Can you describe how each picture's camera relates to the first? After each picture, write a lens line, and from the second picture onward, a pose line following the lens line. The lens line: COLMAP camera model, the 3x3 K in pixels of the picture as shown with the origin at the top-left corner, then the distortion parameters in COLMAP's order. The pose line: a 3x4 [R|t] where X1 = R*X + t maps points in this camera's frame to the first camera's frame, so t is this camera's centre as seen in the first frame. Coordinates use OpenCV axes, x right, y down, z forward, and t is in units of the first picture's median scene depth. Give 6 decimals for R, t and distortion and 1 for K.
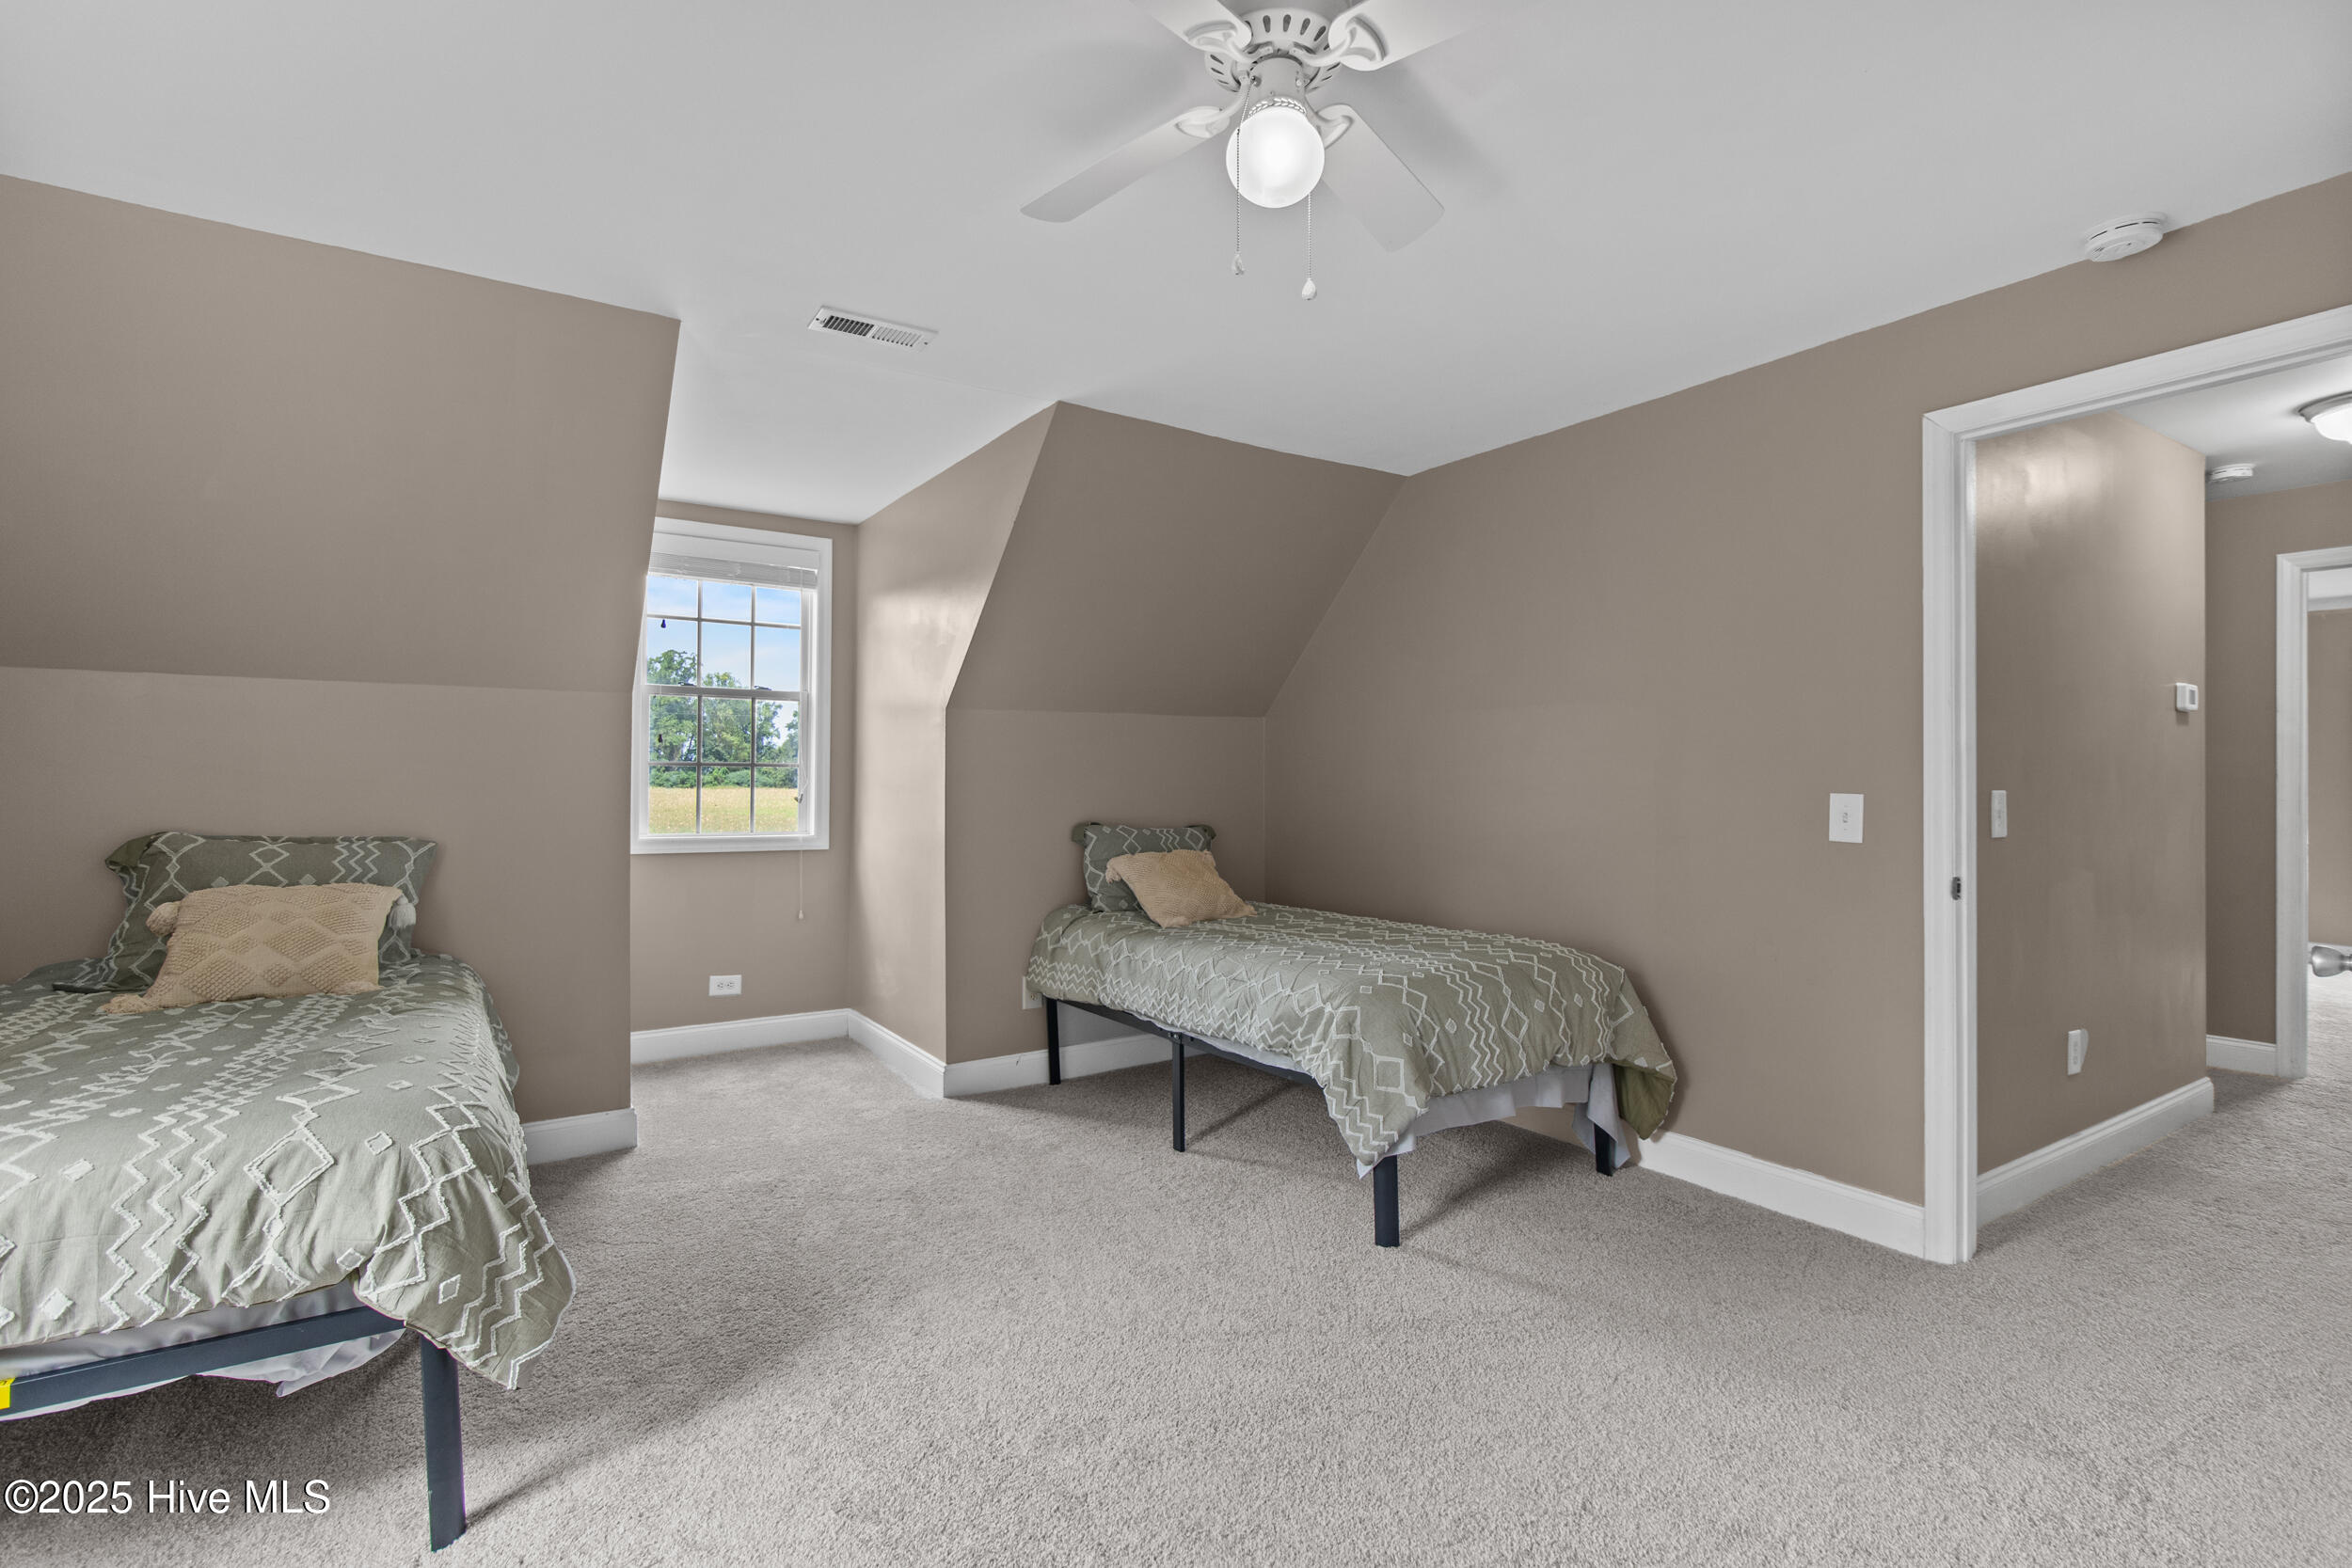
lens RADIAL K [[1111.6, 0, 1166.0], [0, 1111.6, 771.0], [0, 0, 1]] dist [0.000803, 0.000965]
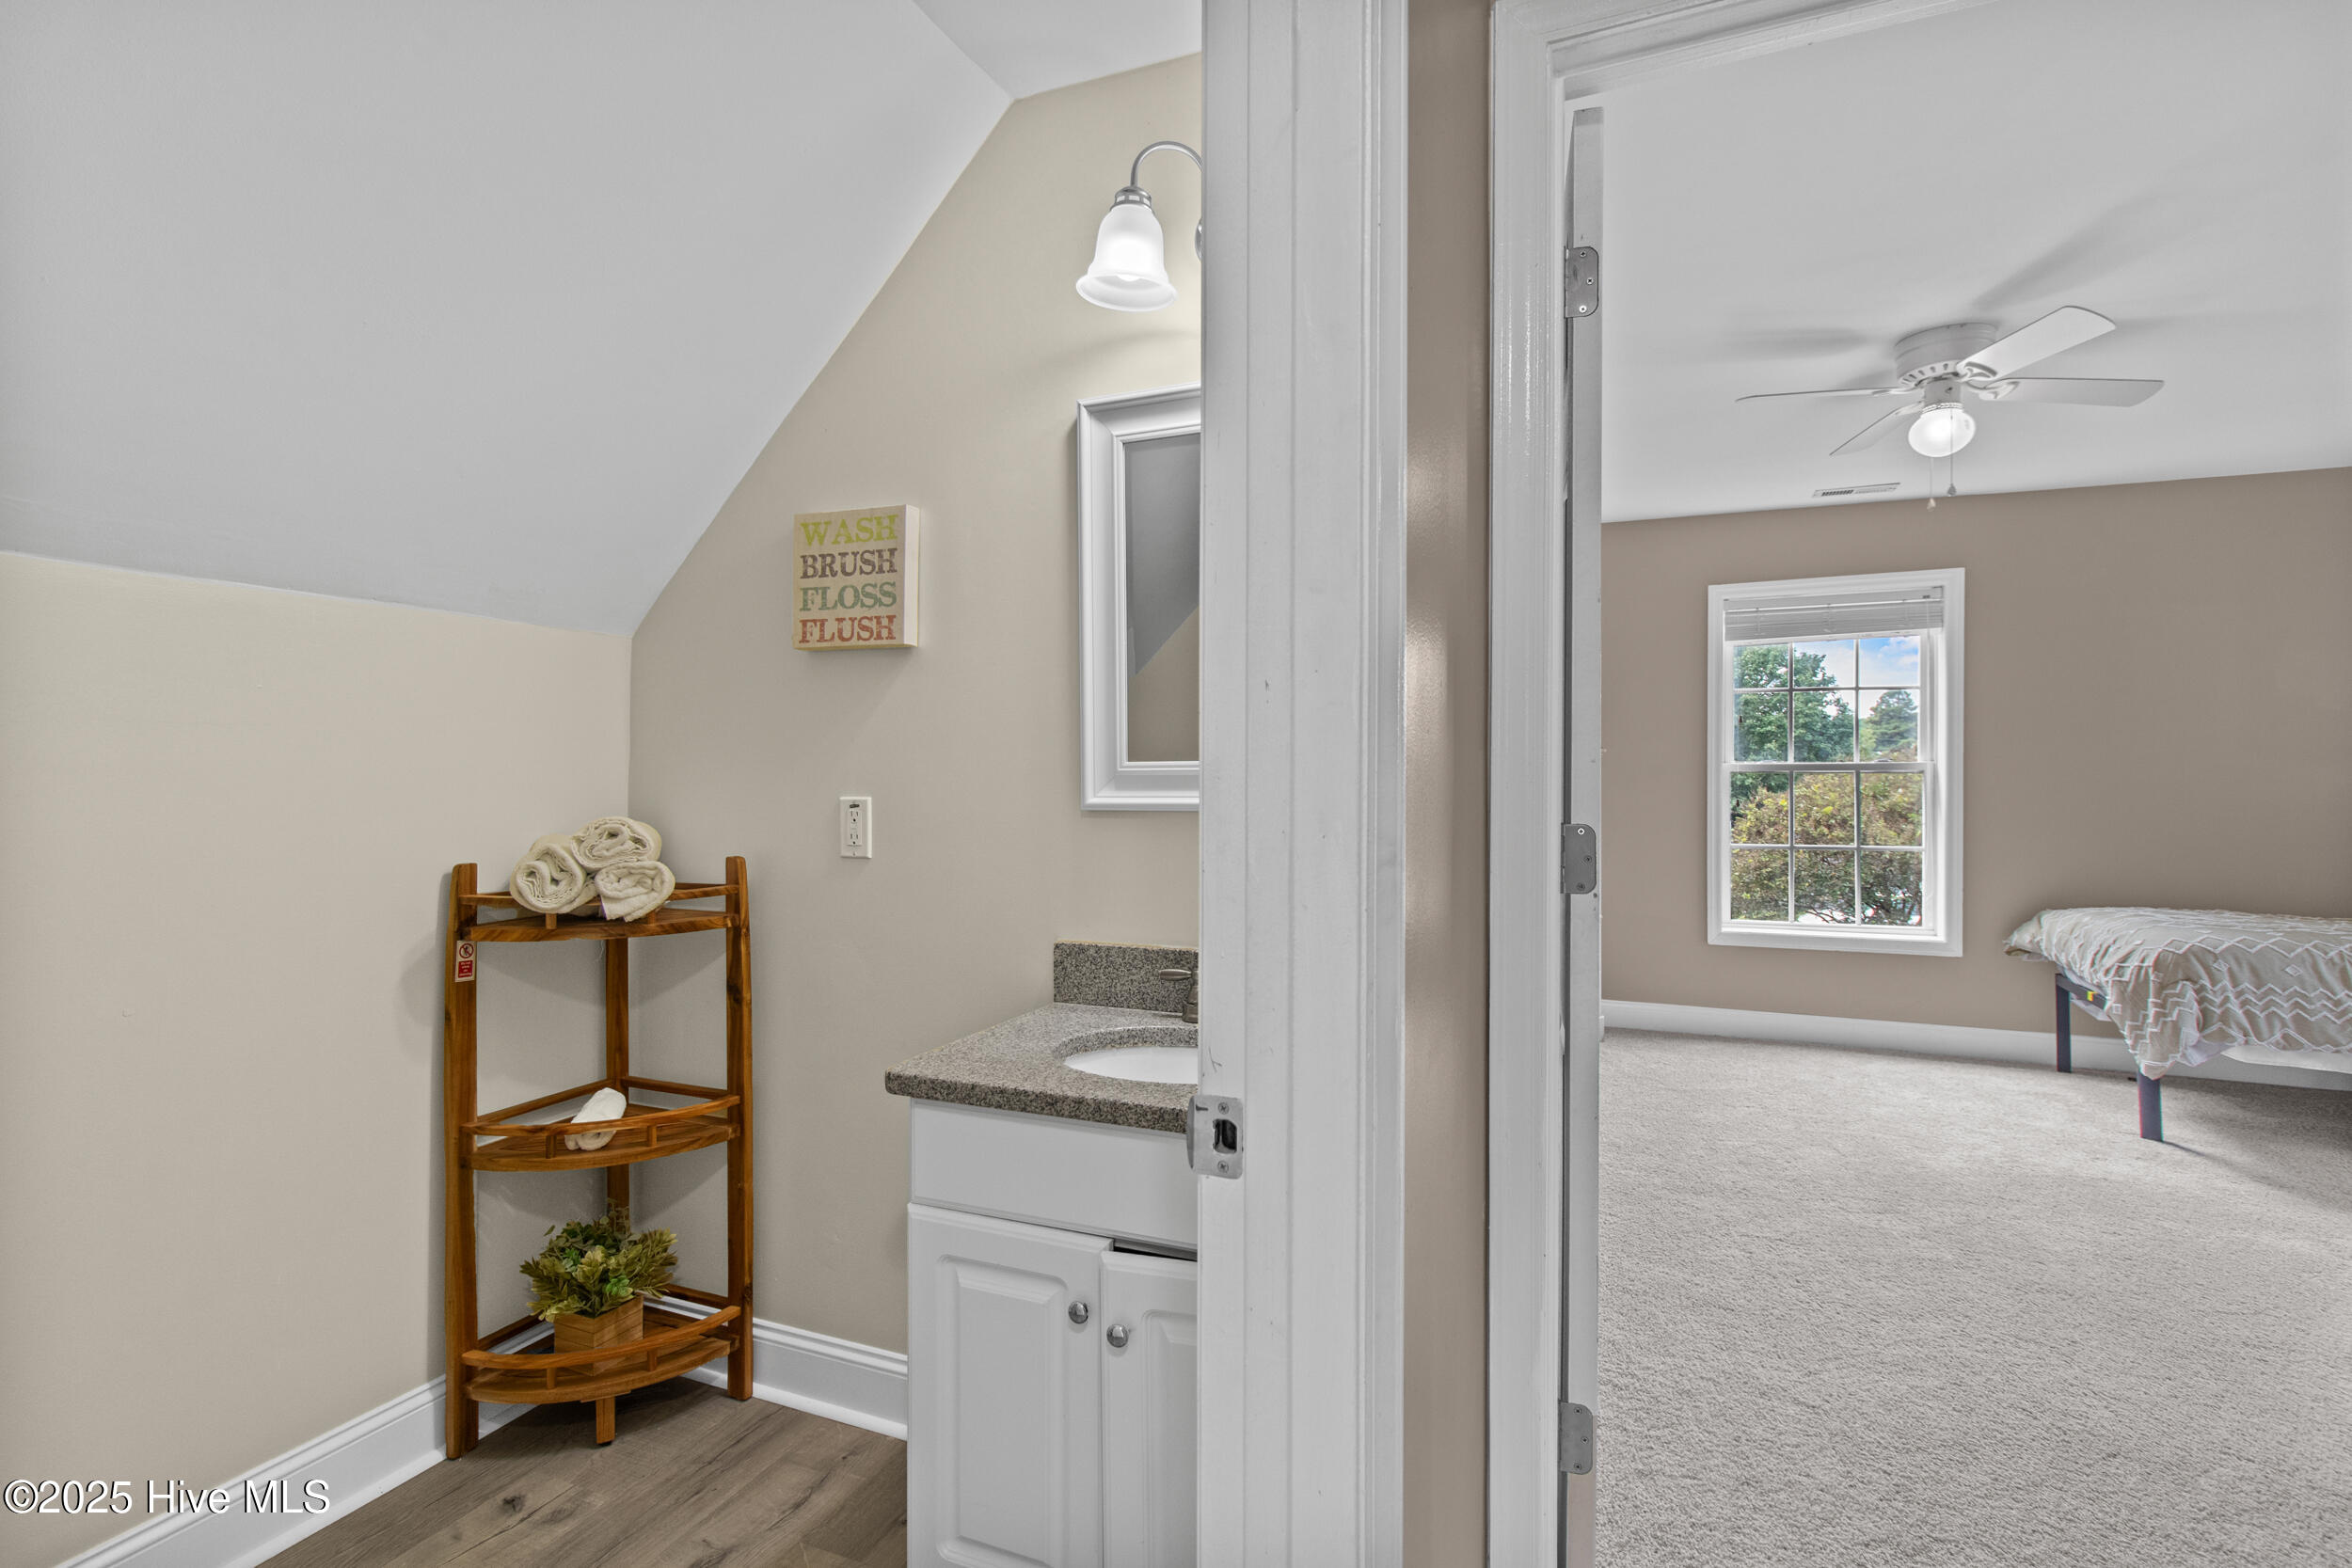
lens RADIAL K [[1111.6, 0, 1175.3], [0, 1111.6, 770.5], [0, 0, 1]] dist [0.000803, 0.000965]
pose [[-0.832964, -0.008306, -0.553265, 1.222326], [-0.002214, 0.999929, -0.011679, 0.014189], [0.553323, -0.008503, -0.832923, 1.037840]]
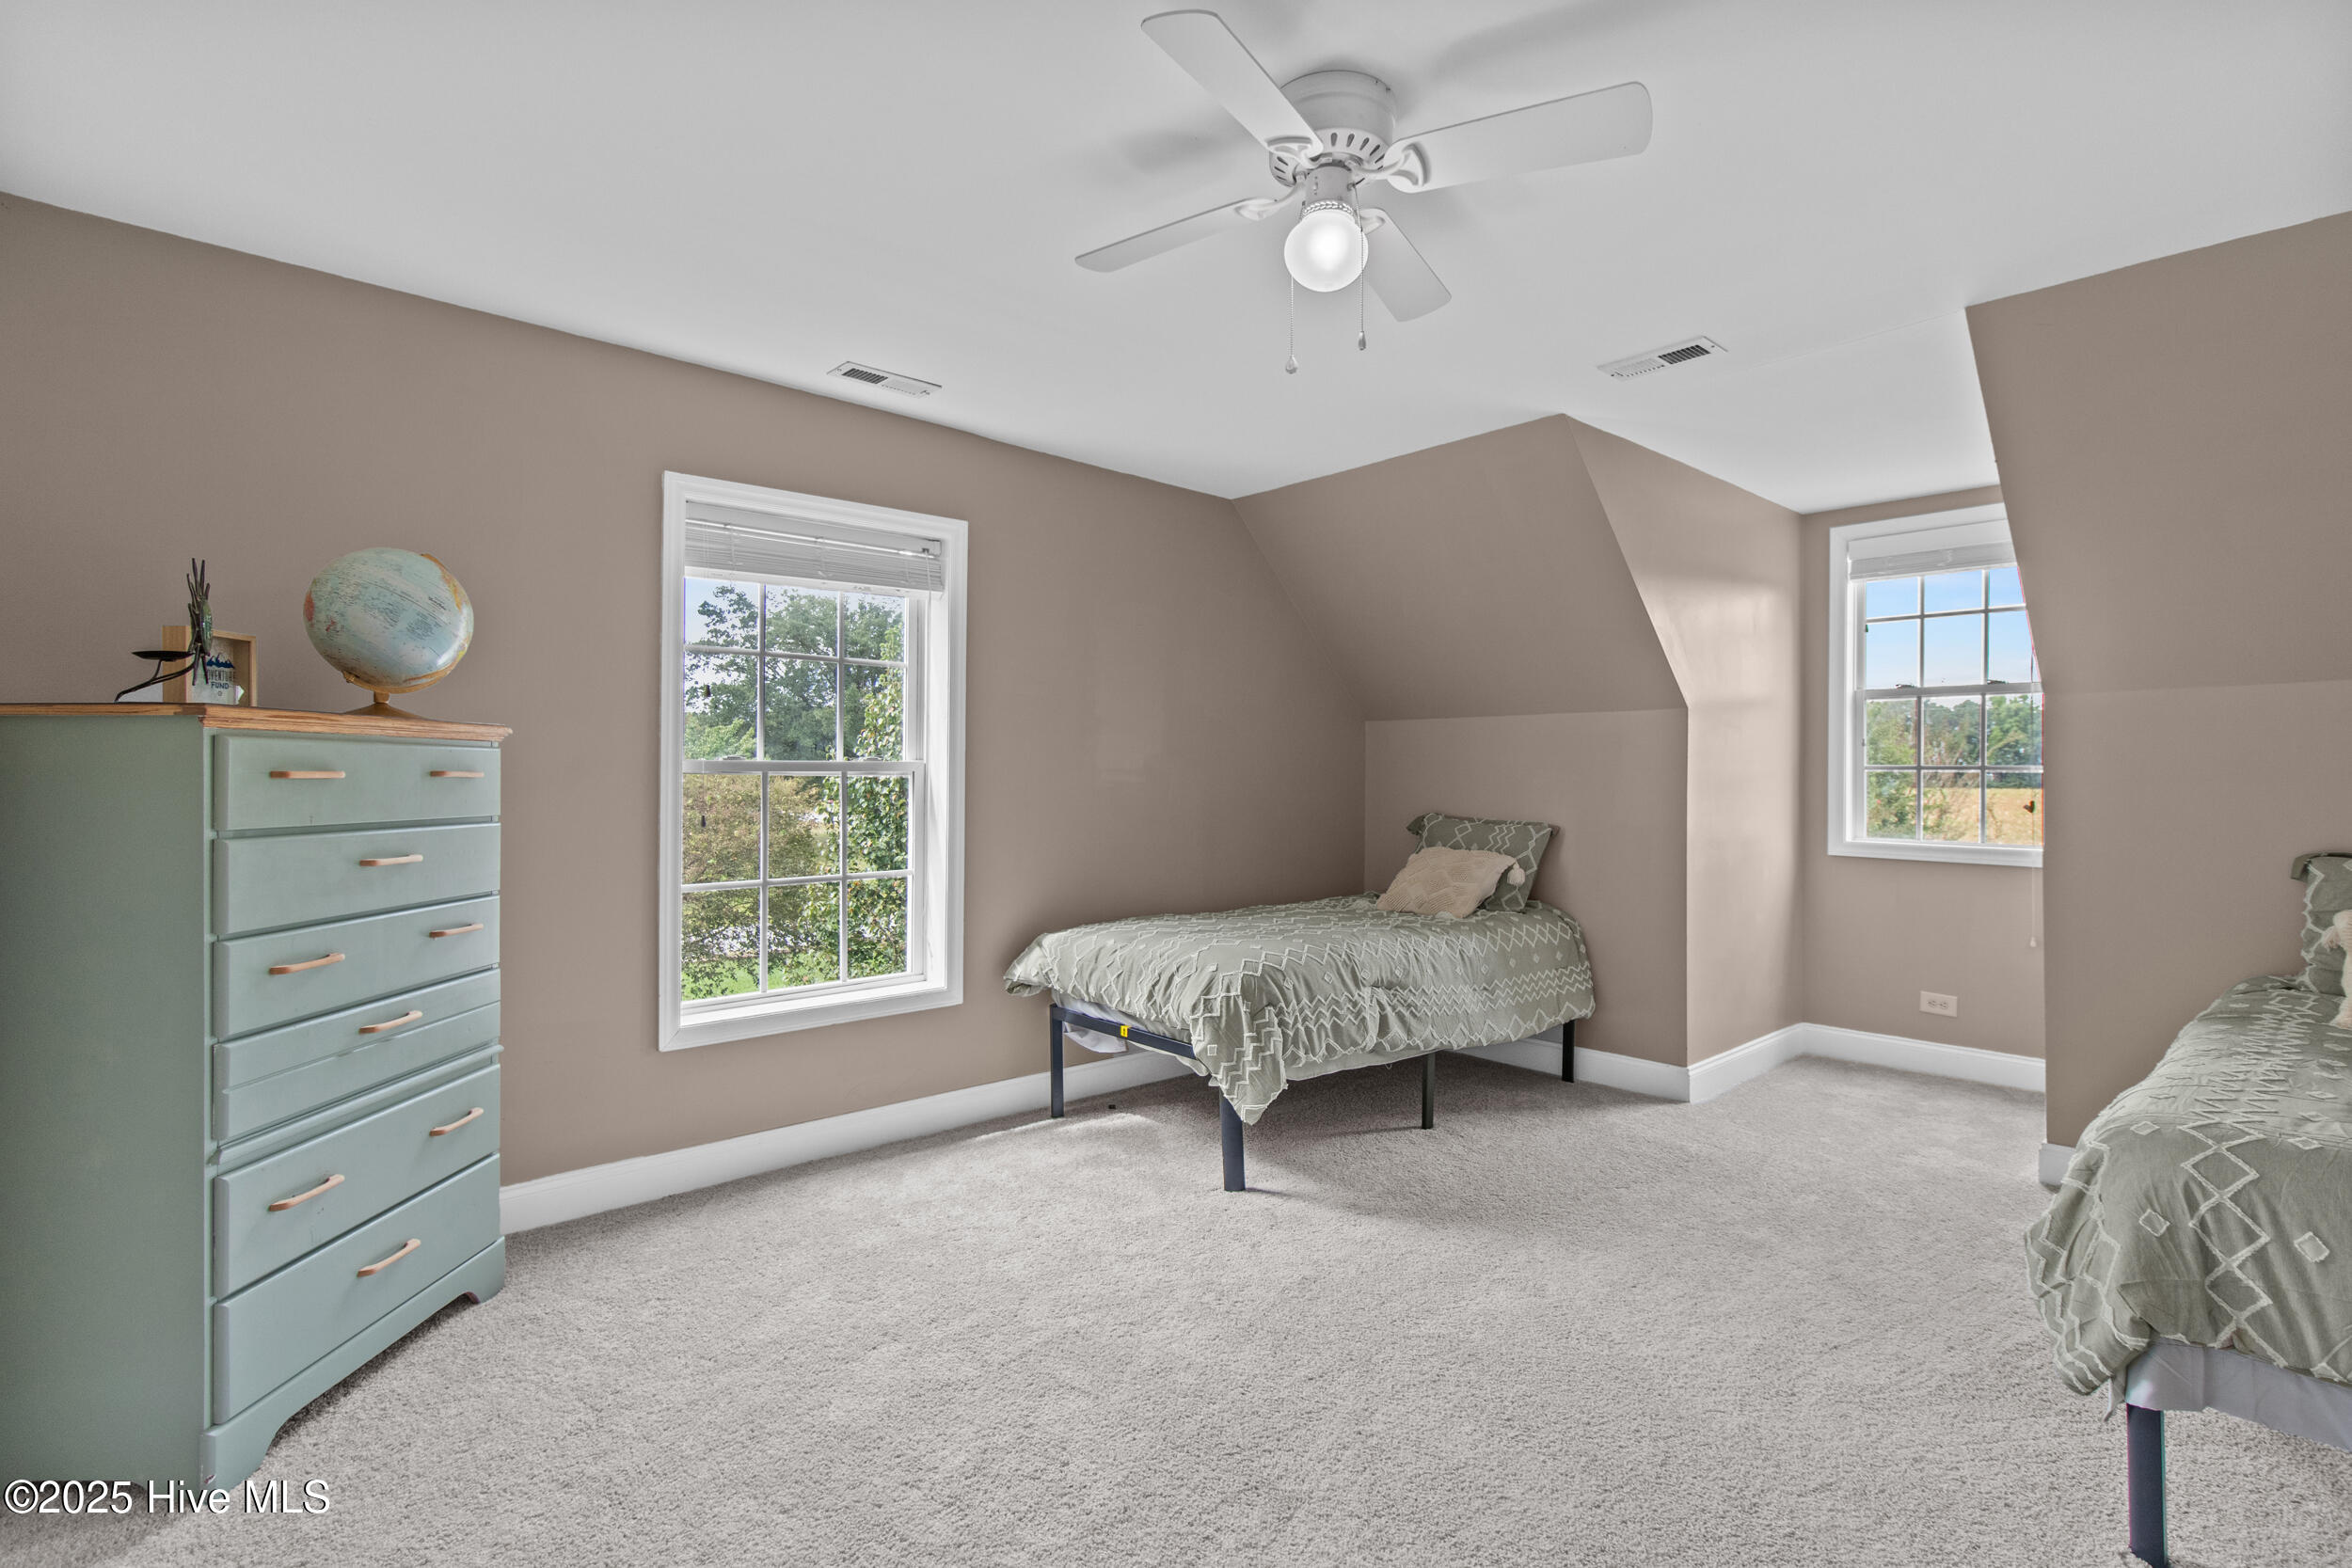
lens RADIAL K [[1111.6, 0, 1195.0], [0, 1111.6, 771.4], [0, 0, 1]] dist [0.000803, 0.000965]
pose [[0.155119, -0.007508, -0.987867, 0.704682], [0.004128, 0.999967, -0.006952, 0.002201], [0.987887, -0.002999, 0.155144, 0.390195]]
